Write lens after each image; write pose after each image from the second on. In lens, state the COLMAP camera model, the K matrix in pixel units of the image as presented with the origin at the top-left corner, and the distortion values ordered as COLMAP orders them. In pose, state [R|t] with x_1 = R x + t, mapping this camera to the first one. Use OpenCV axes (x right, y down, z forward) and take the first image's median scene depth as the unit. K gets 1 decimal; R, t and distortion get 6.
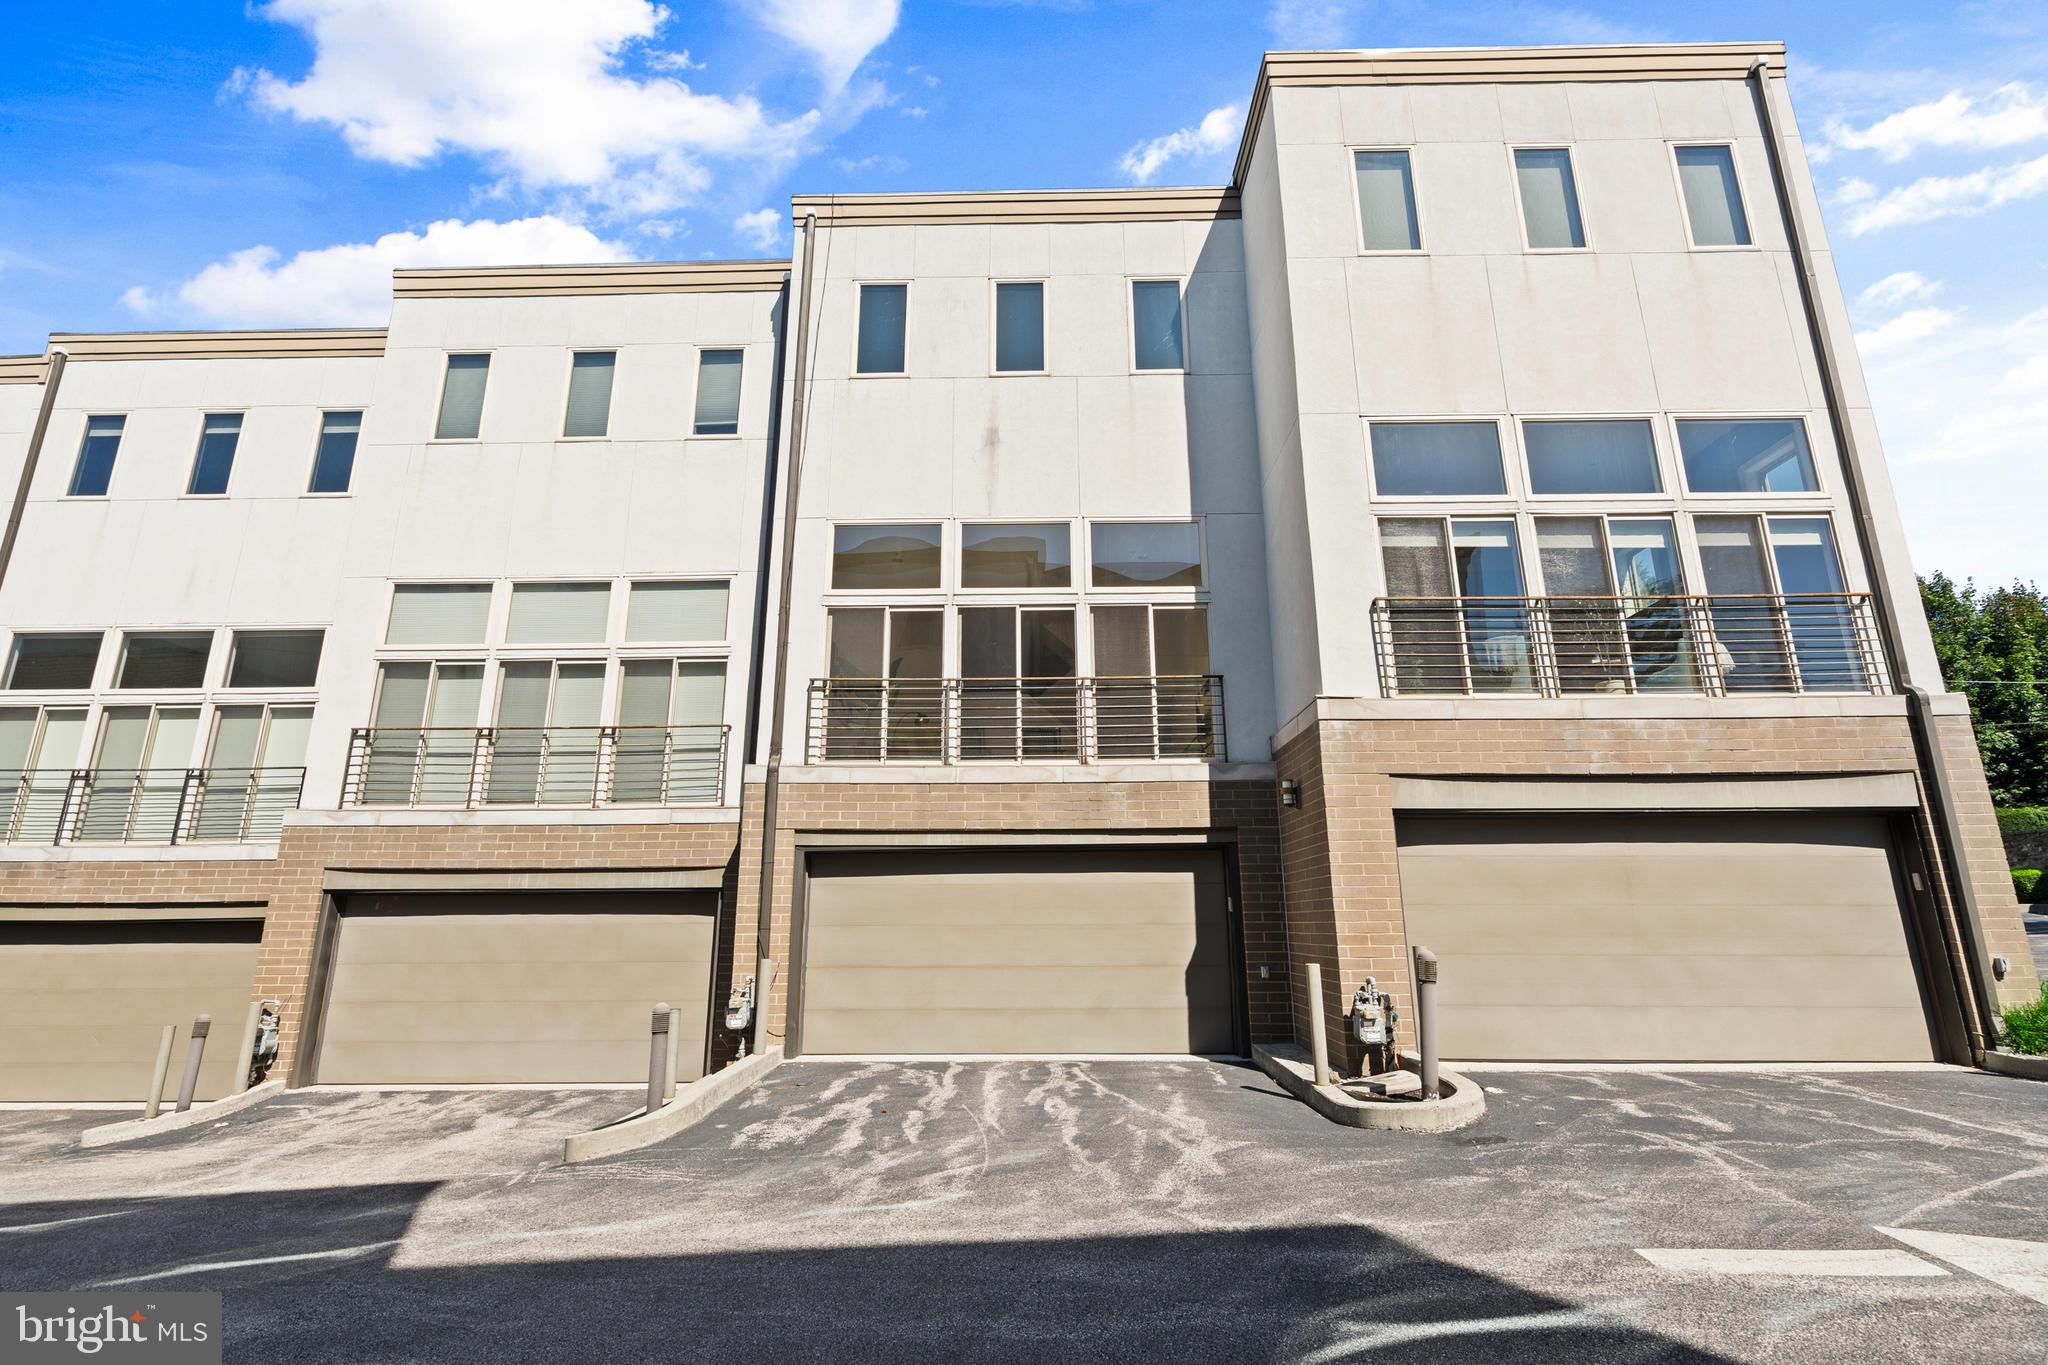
lens RADIAL K [[943.0, 0, 1022.5], [0, 943.0, 673.3], [0, 0, 1]] dist [0.001786, 0.000490]
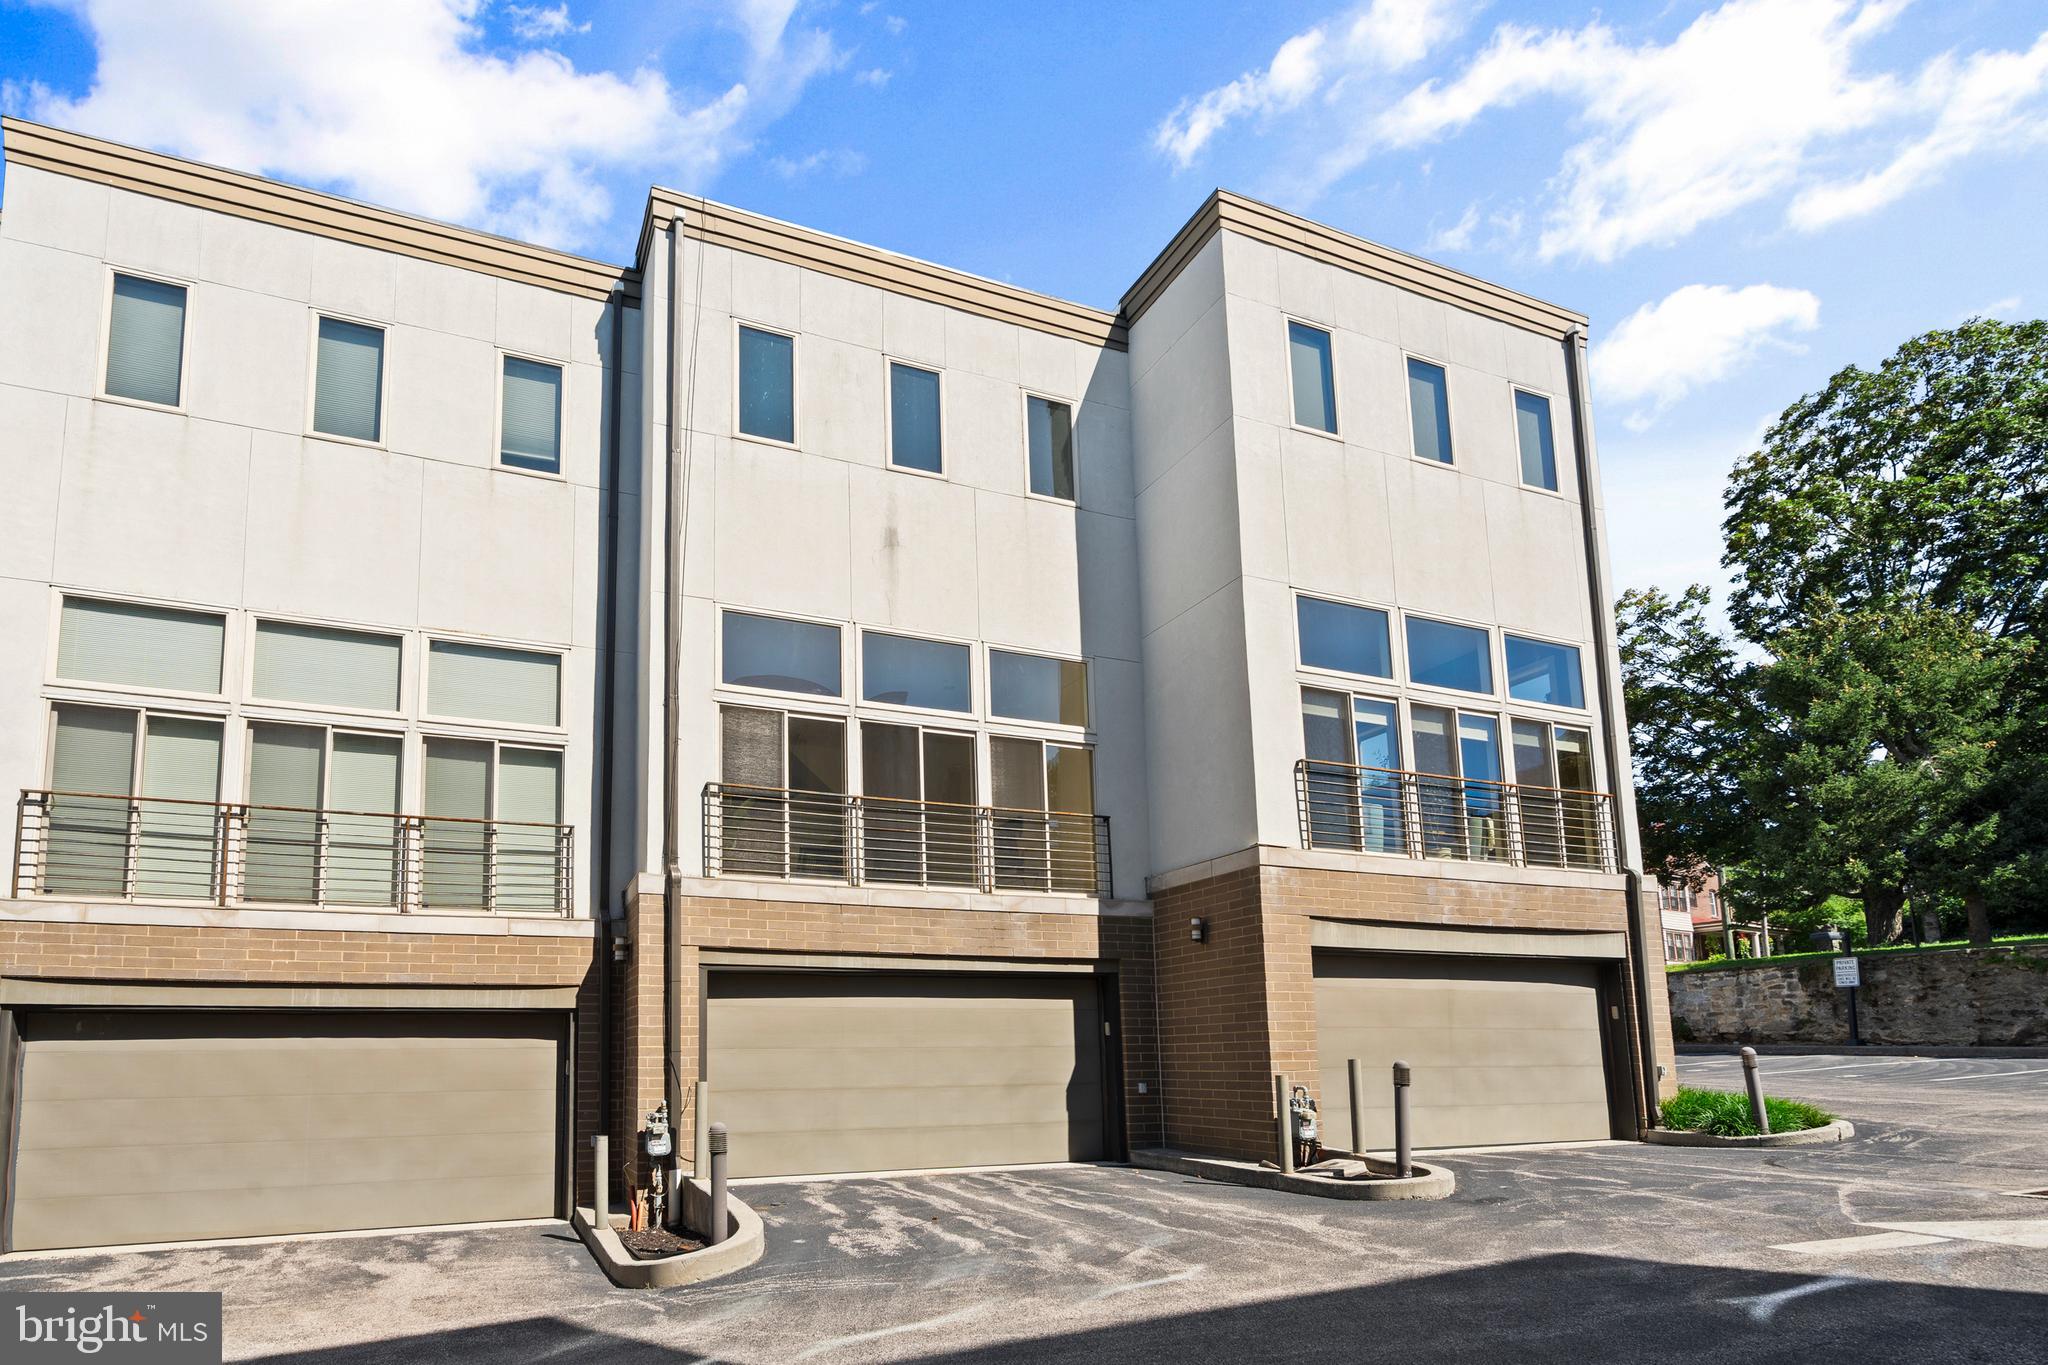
lens RADIAL K [[987.4, 0, 904.2], [0, 987.4, 939.1], [0, 0, 1]] dist [0.001324, 0.000360]
pose [[0.934375, 0.038254, 0.354231, -0.379355], [-0.085880, 0.989087, 0.119716, 0.025155], [-0.345786, -0.142281, 0.927463, 0.038286]]
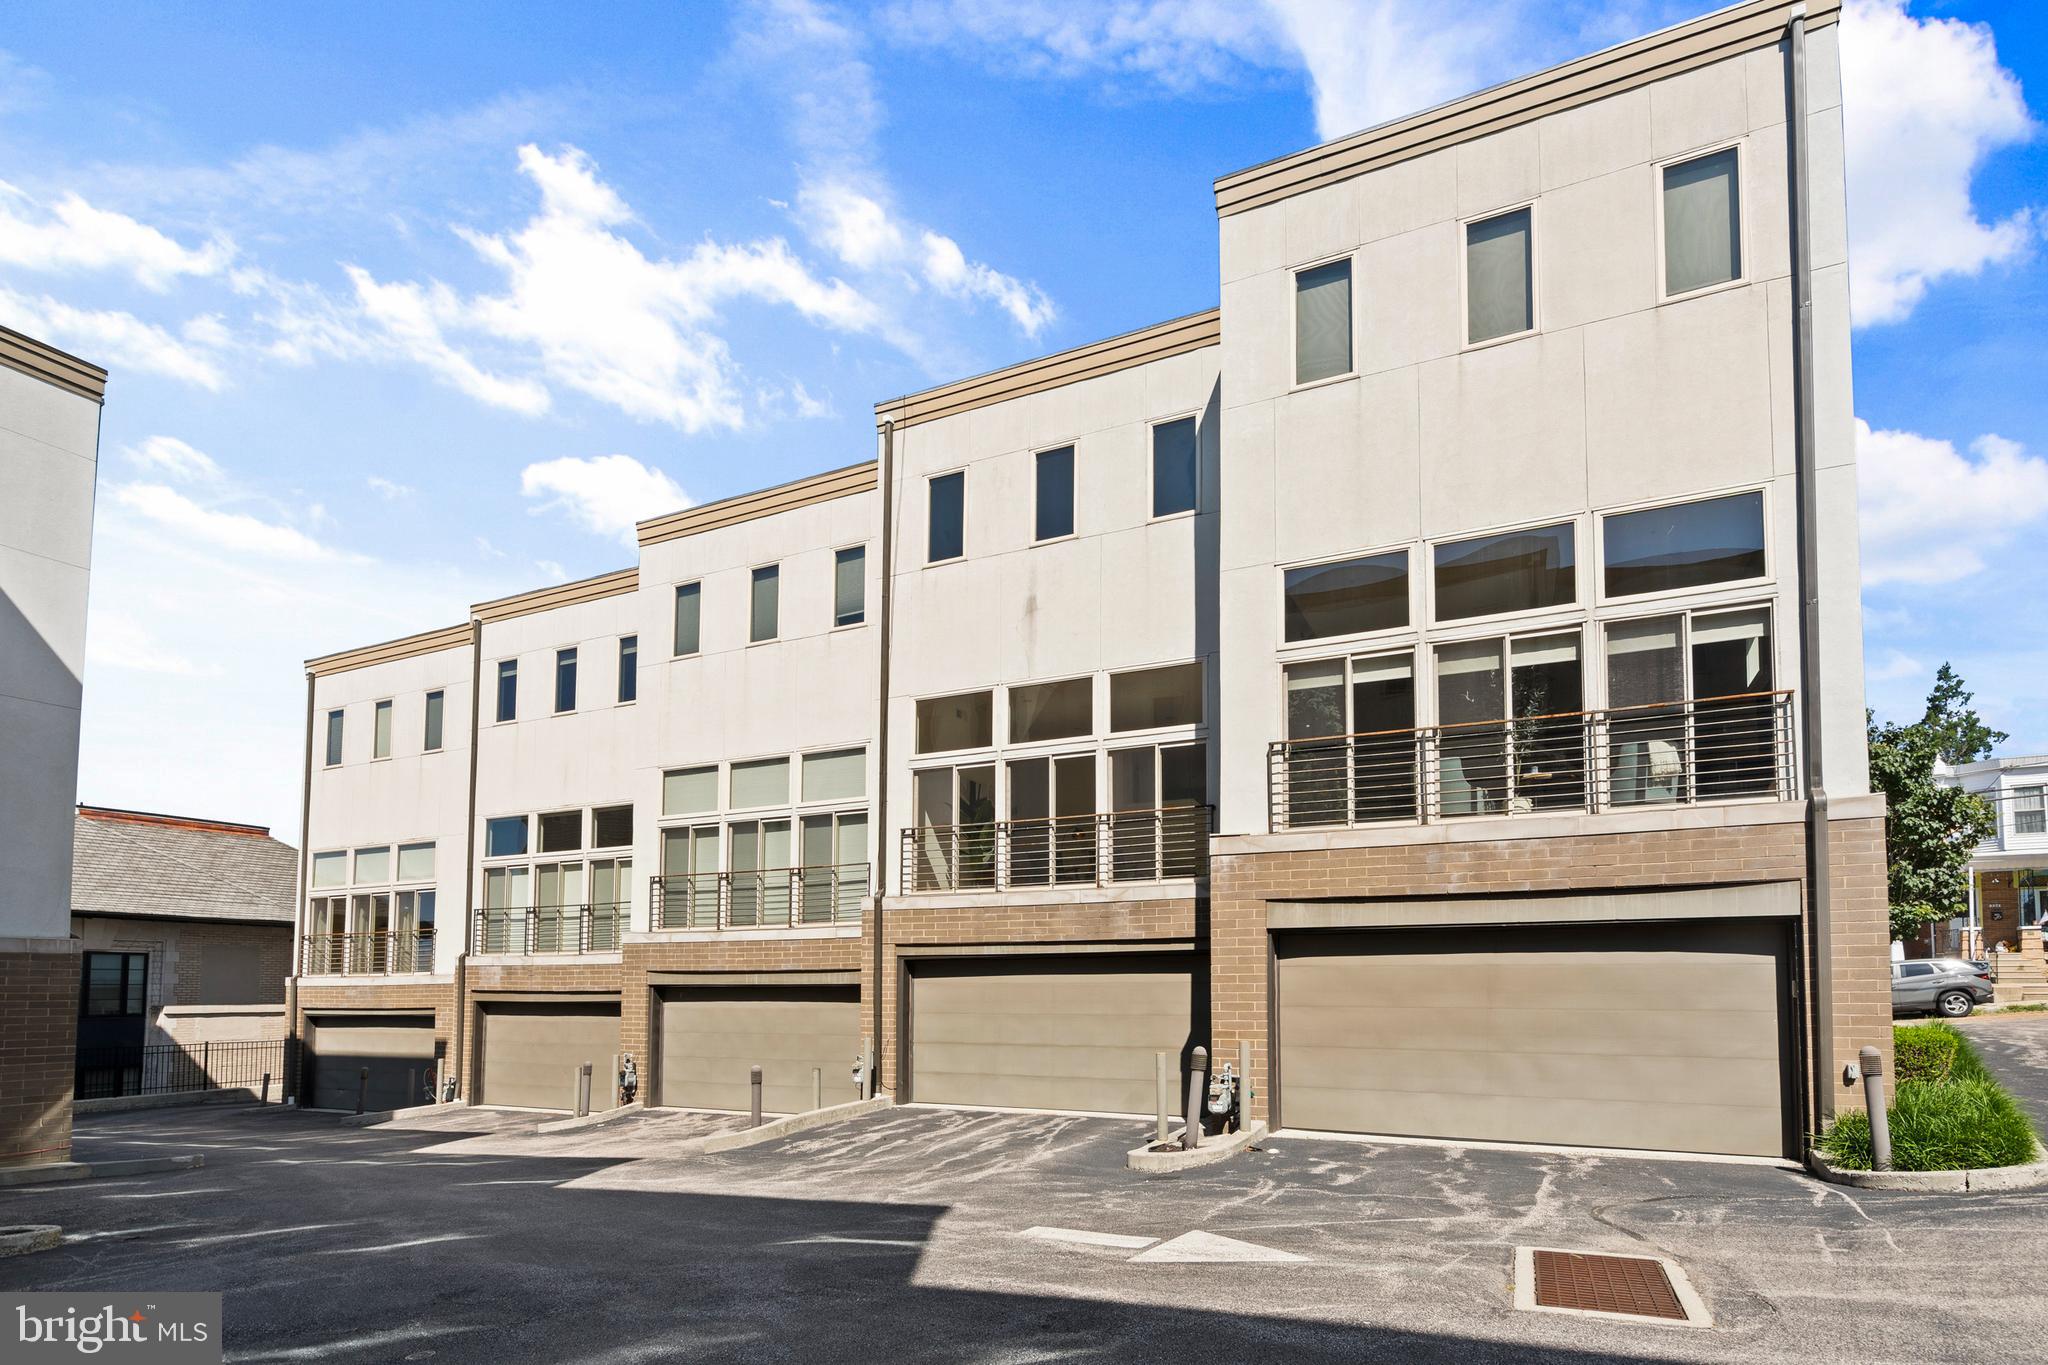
lens RADIAL K [[944.9, 0, 1026.4], [0, 944.9, 934.5], [0, 0, 1]] dist [0.001850, -0.000057]
pose [[0.925713, -0.020660, -0.377662, 0.424373], [0.095561, 0.978887, 0.180687, -0.070625], [0.365956, -0.203354, 0.908143, -0.148026]]
